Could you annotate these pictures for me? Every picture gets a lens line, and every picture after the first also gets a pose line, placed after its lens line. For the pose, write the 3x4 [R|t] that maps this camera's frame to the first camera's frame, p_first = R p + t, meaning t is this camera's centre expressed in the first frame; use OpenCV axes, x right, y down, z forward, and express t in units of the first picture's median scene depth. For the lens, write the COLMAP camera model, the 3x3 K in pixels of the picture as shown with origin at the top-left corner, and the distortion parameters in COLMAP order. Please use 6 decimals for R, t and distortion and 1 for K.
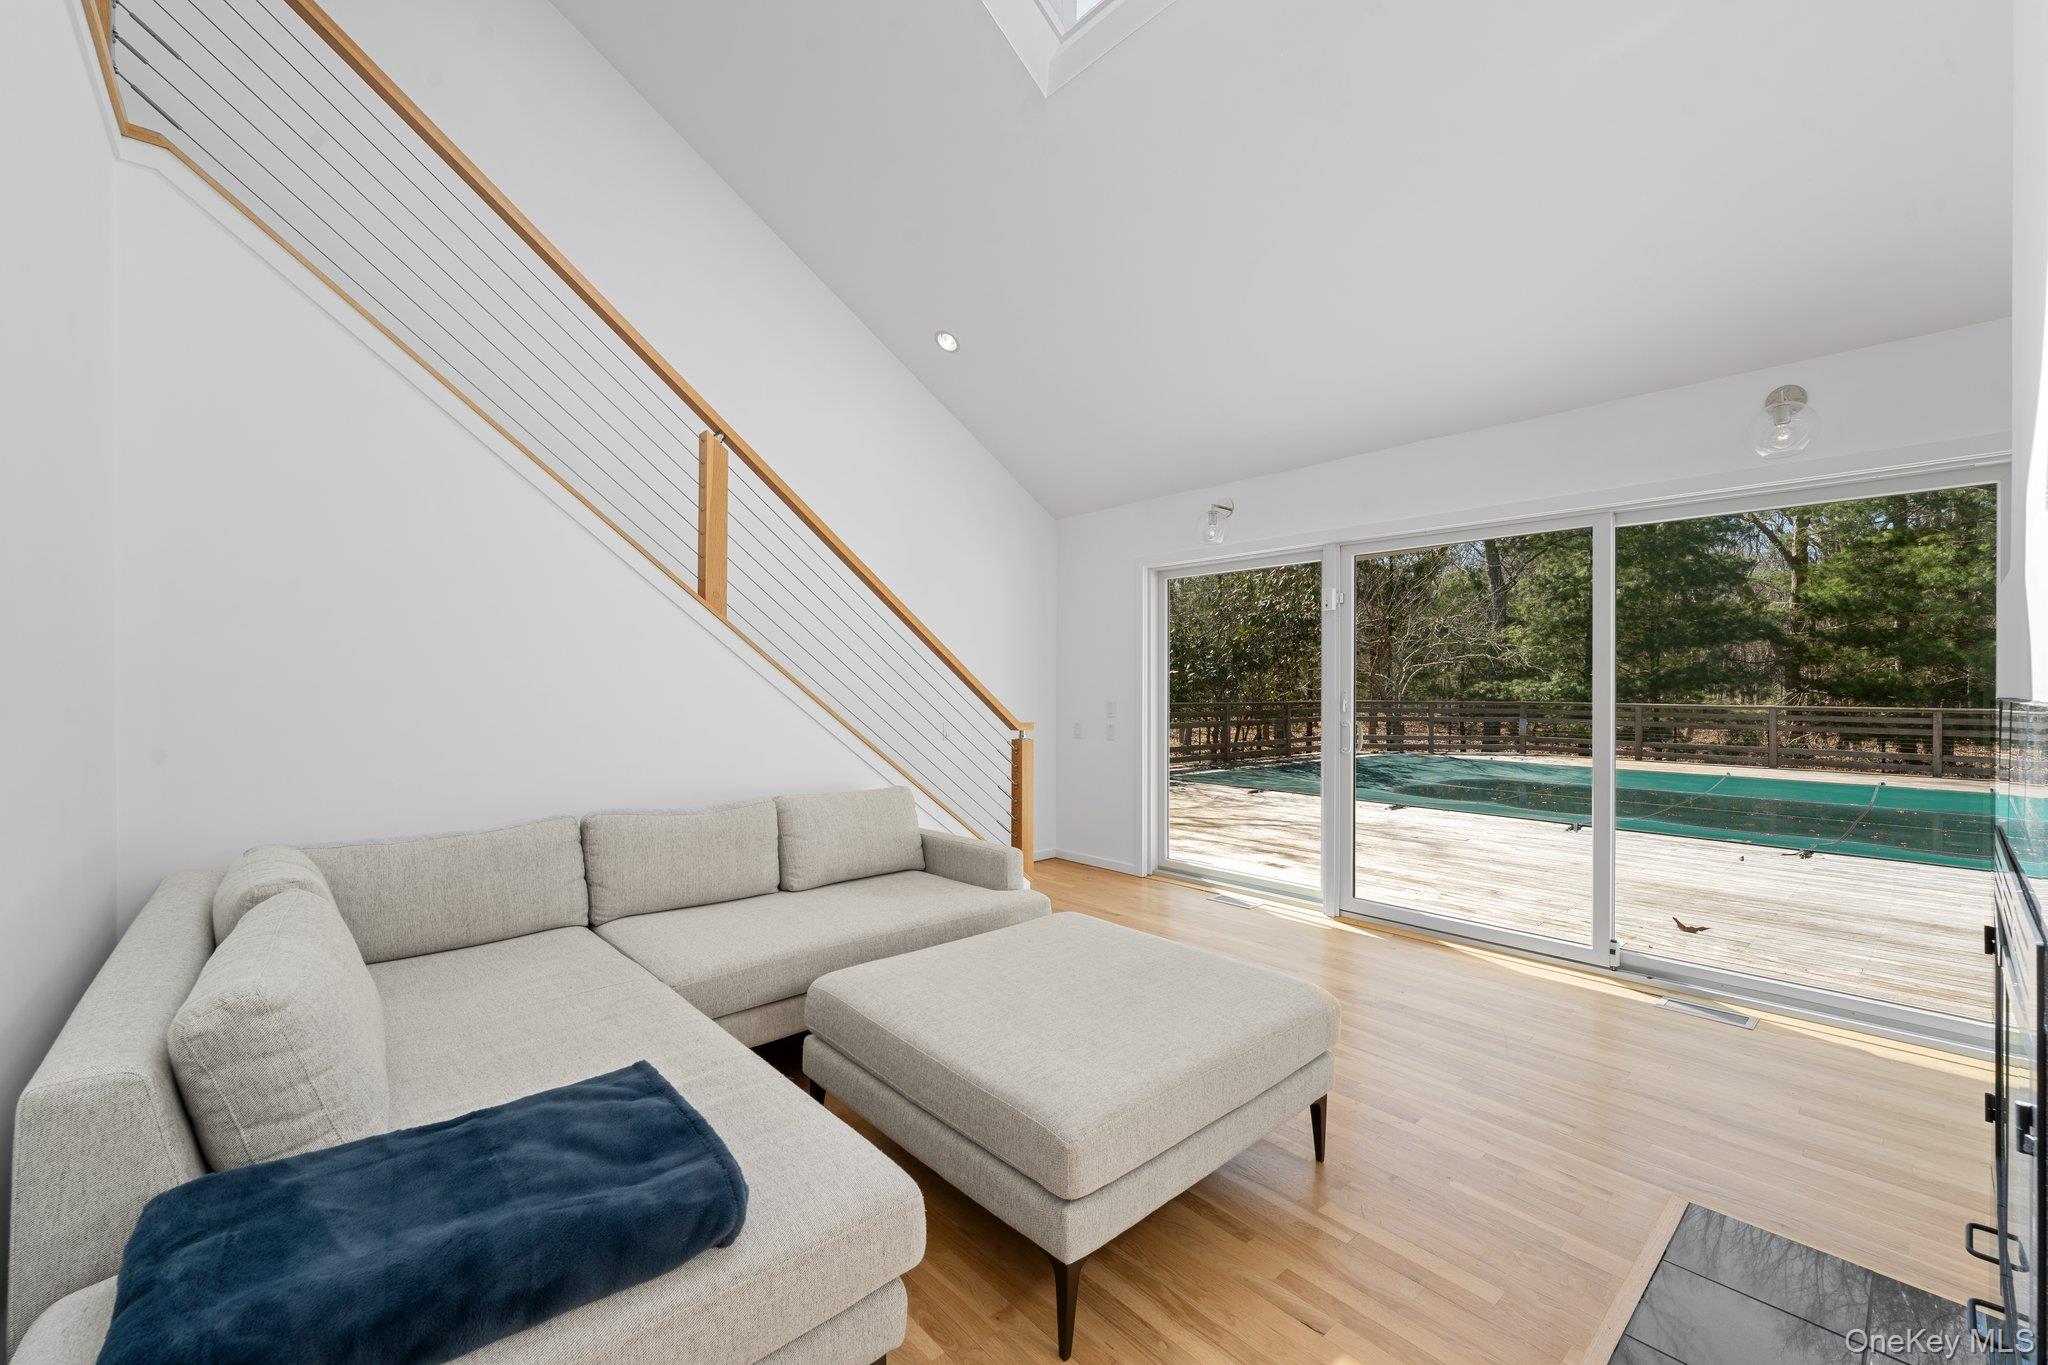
lens RADIAL K [[820.4, 0, 1041.5], [0, 820.4, 685.5], [0, 0, 1]] dist [-0.002748, -0.000151]
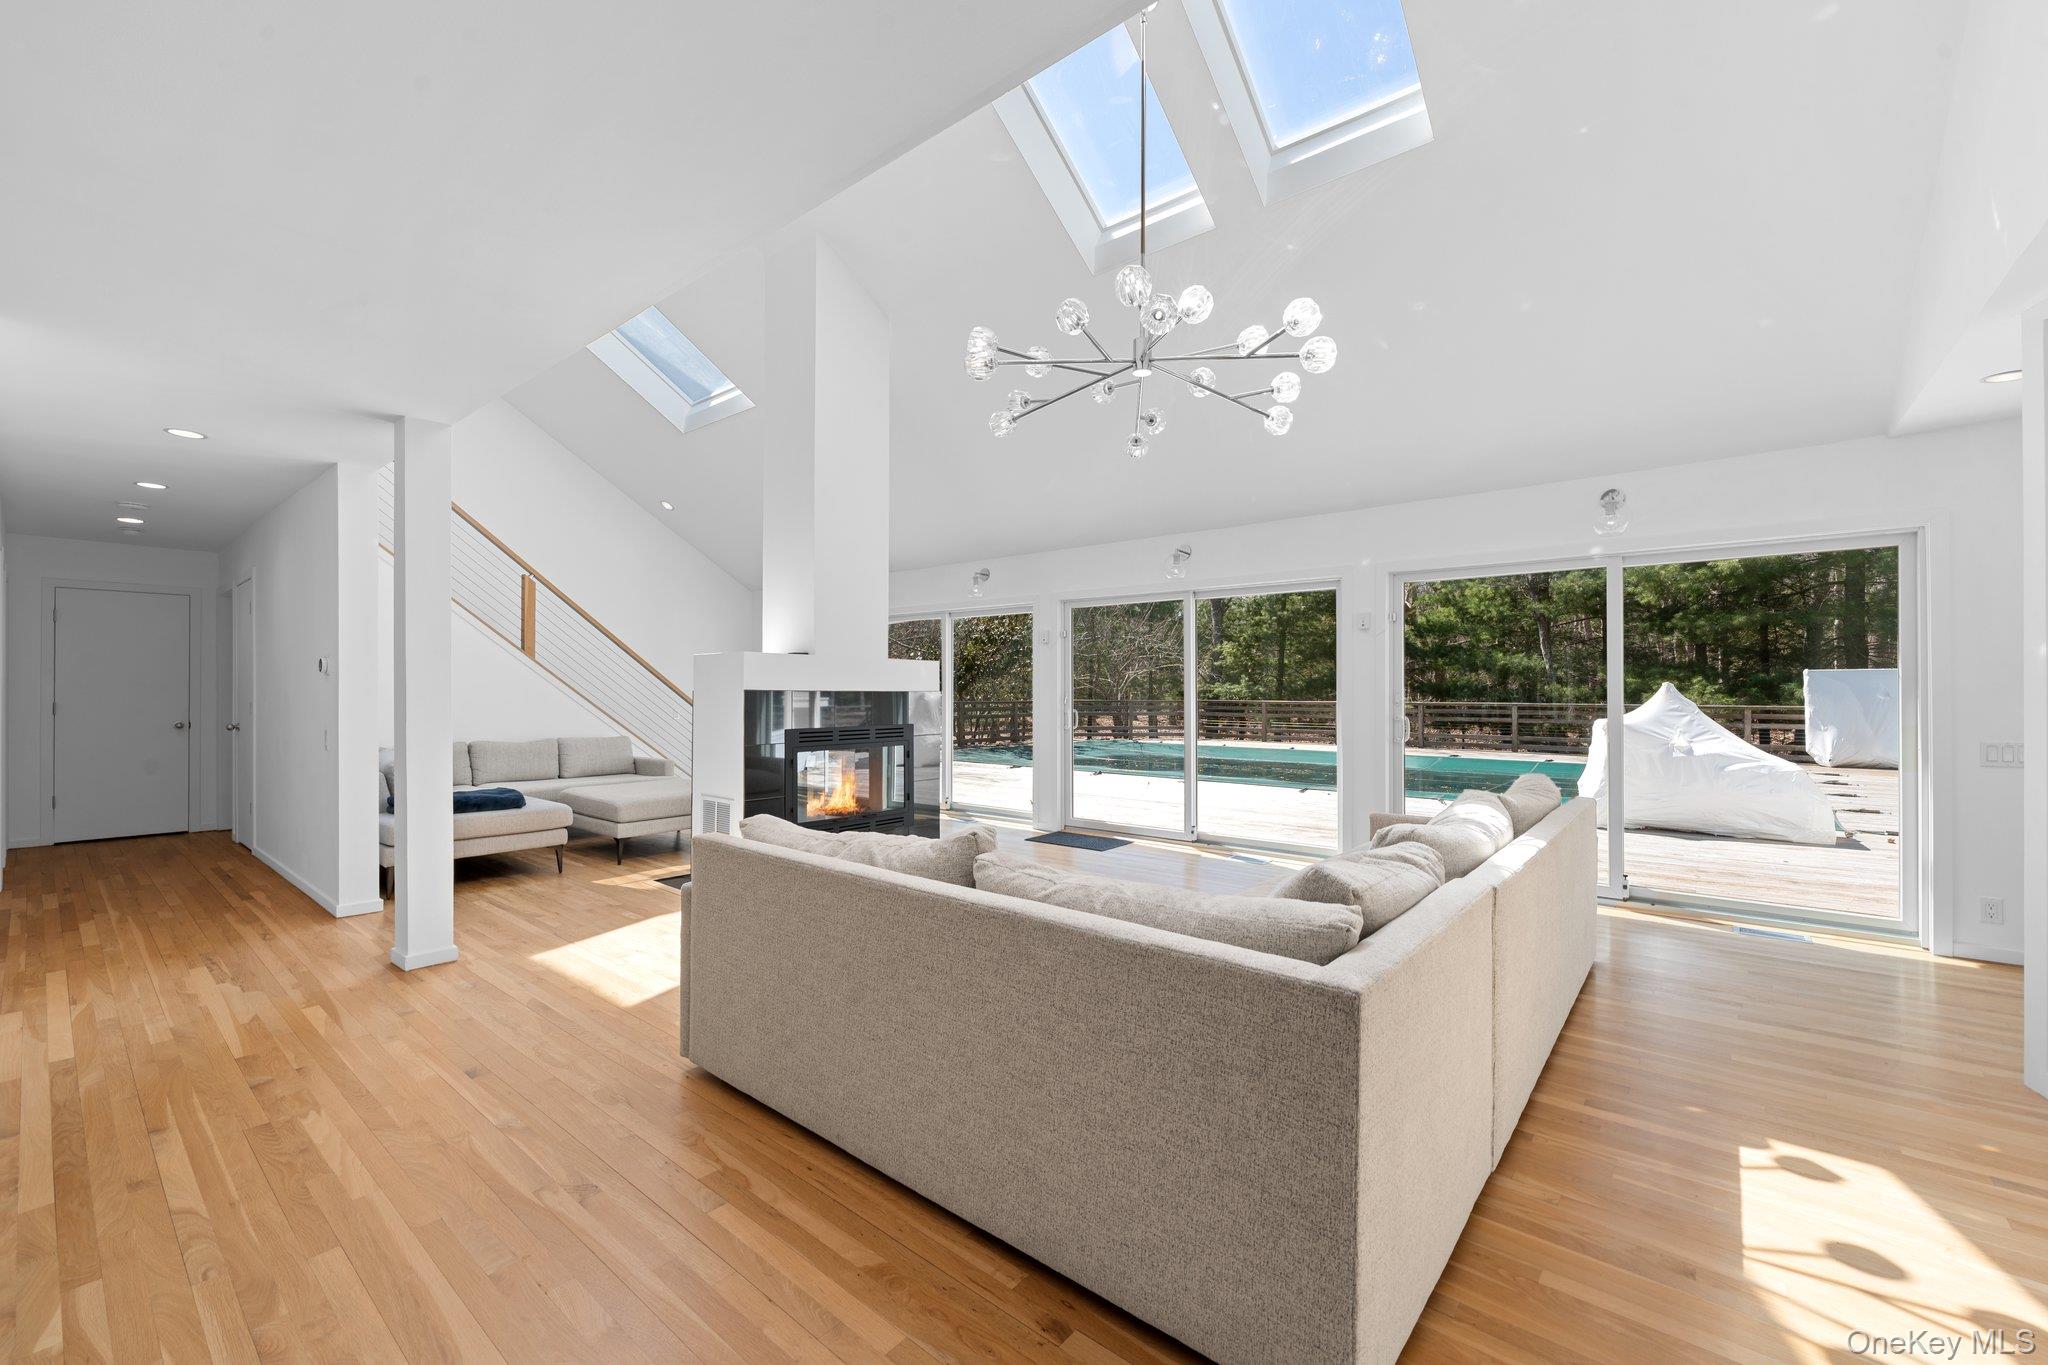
lens RADIAL K [[827.3, 0, 1024.0], [0, 827.3, 682.5], [0, 0, 1]] dist [0.000794, 0.000147]
pose [[0.992084, -0.005019, 0.125477, 0.360381], [0.006274, 0.999934, -0.009610, 0.007701], [-0.125420, 0.010321, 0.992050, -0.773070]]
